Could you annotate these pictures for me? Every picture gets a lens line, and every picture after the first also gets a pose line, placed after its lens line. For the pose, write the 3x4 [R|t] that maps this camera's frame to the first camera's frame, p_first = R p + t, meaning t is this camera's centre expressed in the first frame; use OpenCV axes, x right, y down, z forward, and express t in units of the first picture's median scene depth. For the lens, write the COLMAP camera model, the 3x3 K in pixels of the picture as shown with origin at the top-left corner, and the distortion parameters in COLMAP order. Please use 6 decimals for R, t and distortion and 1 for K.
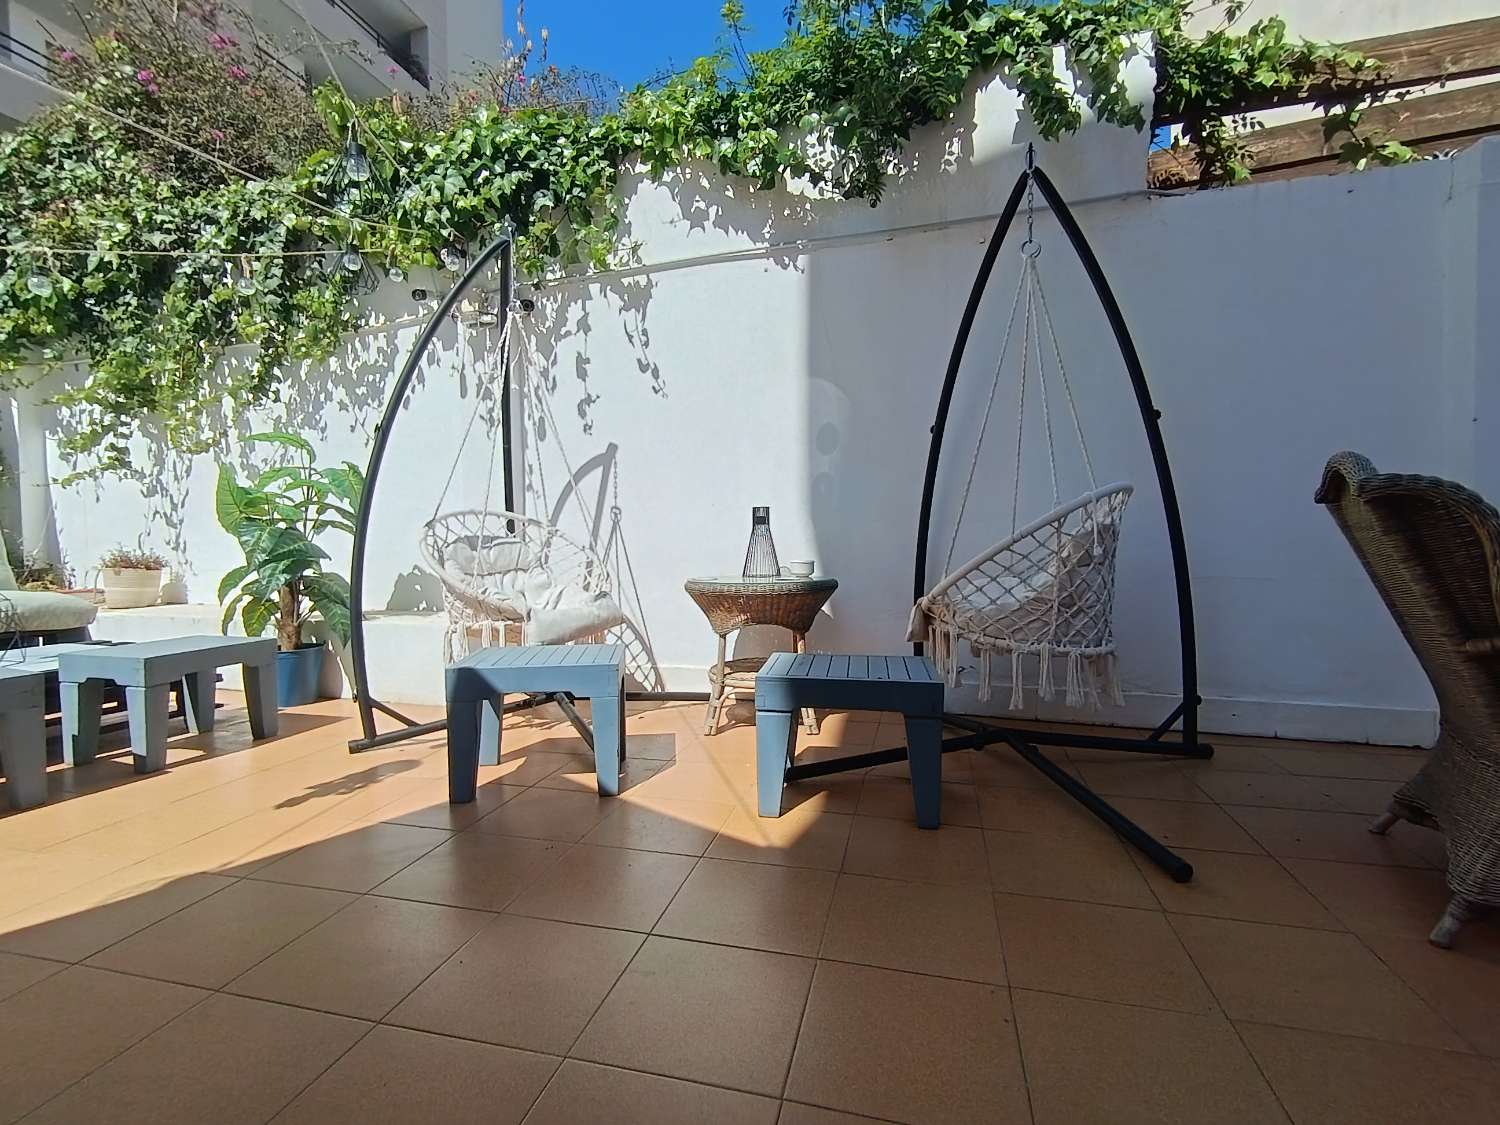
lens RADIAL K [[711.4, 0, 749.3], [0, 711.4, 558.7], [0, 0, 1]] dist [0.012044, -0.006083]
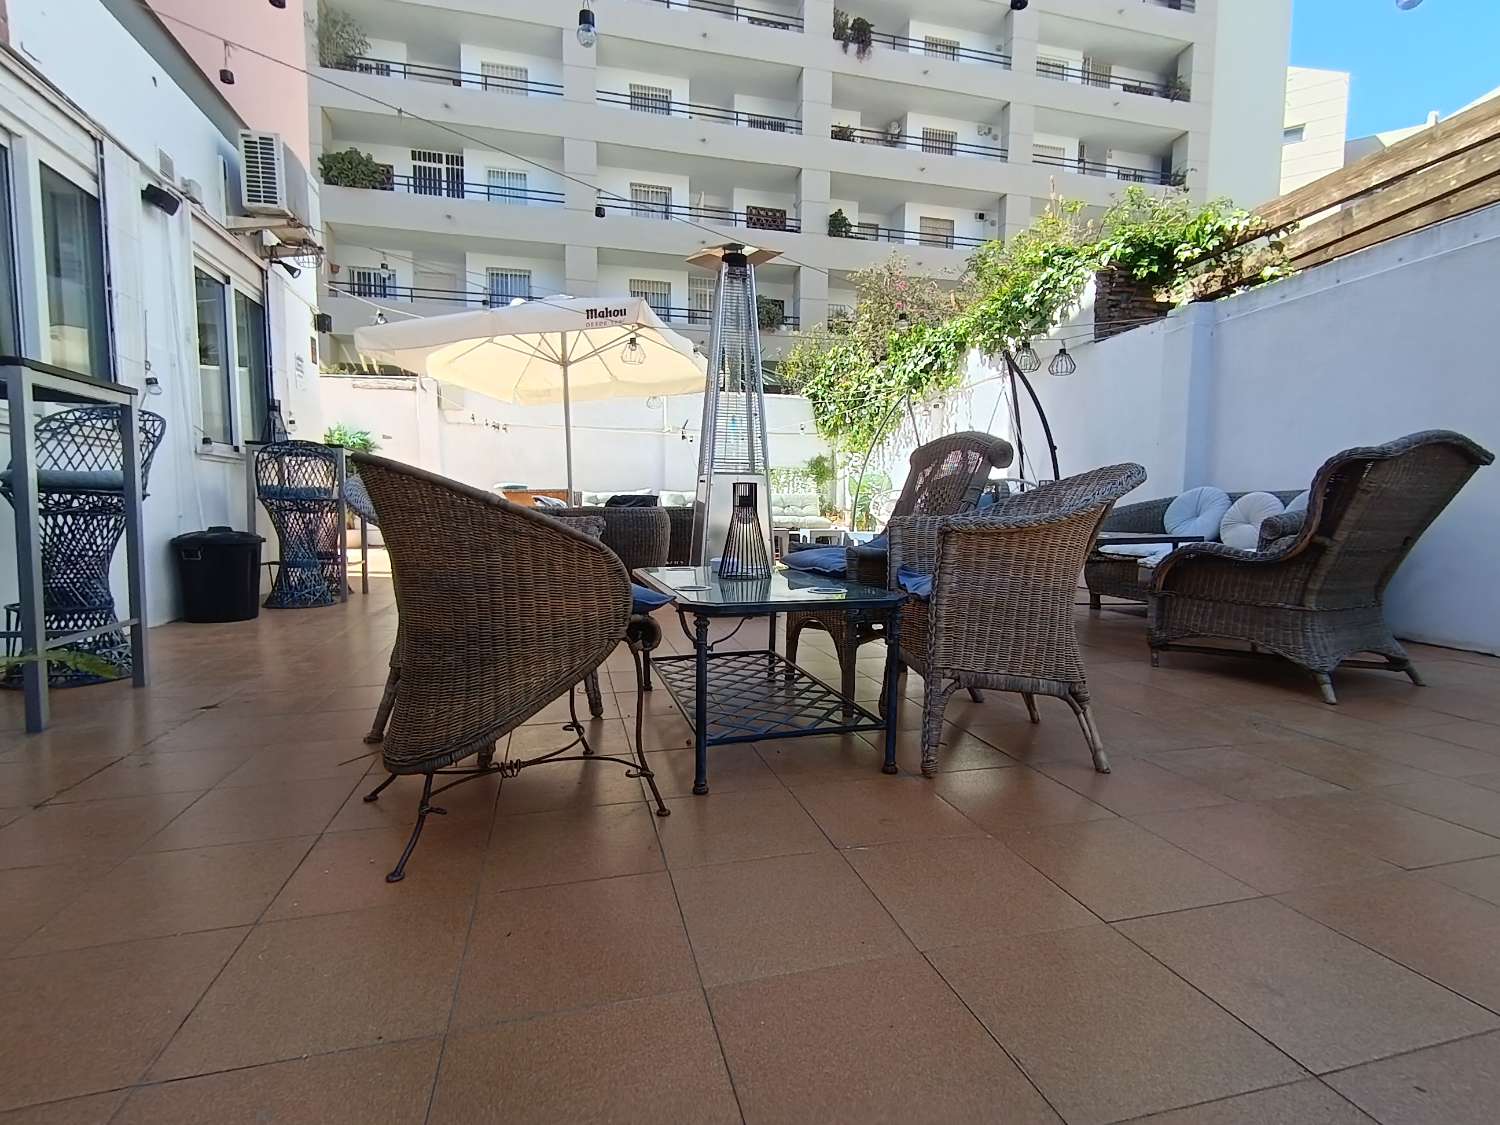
lens RADIAL K [[711.4, 0, 747.2], [0, 711.4, 557.8], [0, 0, 1]] dist [0.012044, -0.006083]
pose [[0.473863, 0.076776, -0.877245, 1.627242], [-0.046008, 0.996990, 0.062404, 0.046635], [0.879396, 0.010790, 0.475969, -0.764281]]
